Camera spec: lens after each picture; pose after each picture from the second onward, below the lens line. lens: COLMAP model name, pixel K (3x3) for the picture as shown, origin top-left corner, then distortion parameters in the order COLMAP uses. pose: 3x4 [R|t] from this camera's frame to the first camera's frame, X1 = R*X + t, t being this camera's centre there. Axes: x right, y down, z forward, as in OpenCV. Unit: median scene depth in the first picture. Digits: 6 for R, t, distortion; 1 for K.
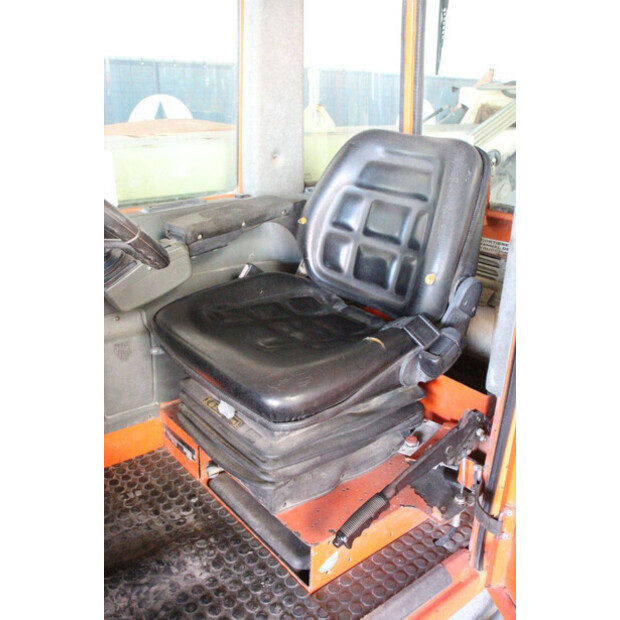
lens RADIAL K [[584.9, 0, 309.4], [0, 584.9, 312.1], [0, 0, 1]] dist [-0.063471, 0.000000]
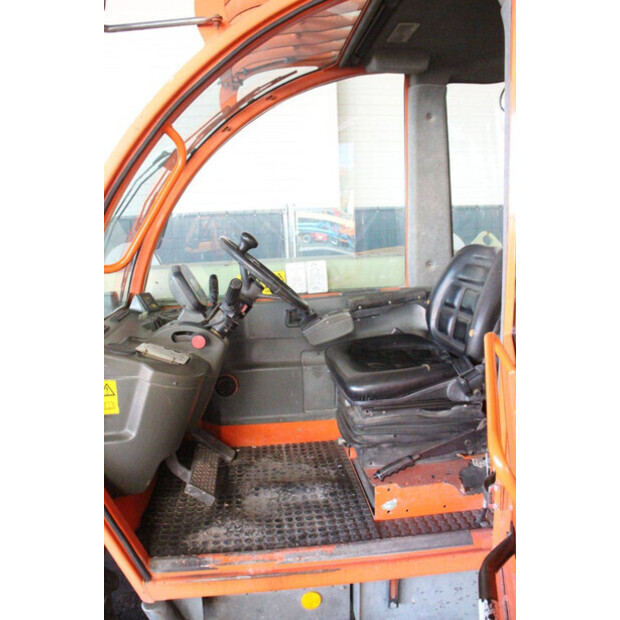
lens RADIAL K [[508.7, 0, 310.1], [0, 508.7, 309.1], [0, 0, 1]] dist [-0.150282, 0.112133]
pose [[0.836677, 0.025489, -0.547102, 0.505803], [-0.138862, 0.976150, -0.166881, 0.144665], [0.529800, 0.215598, 0.820262, -0.303479]]
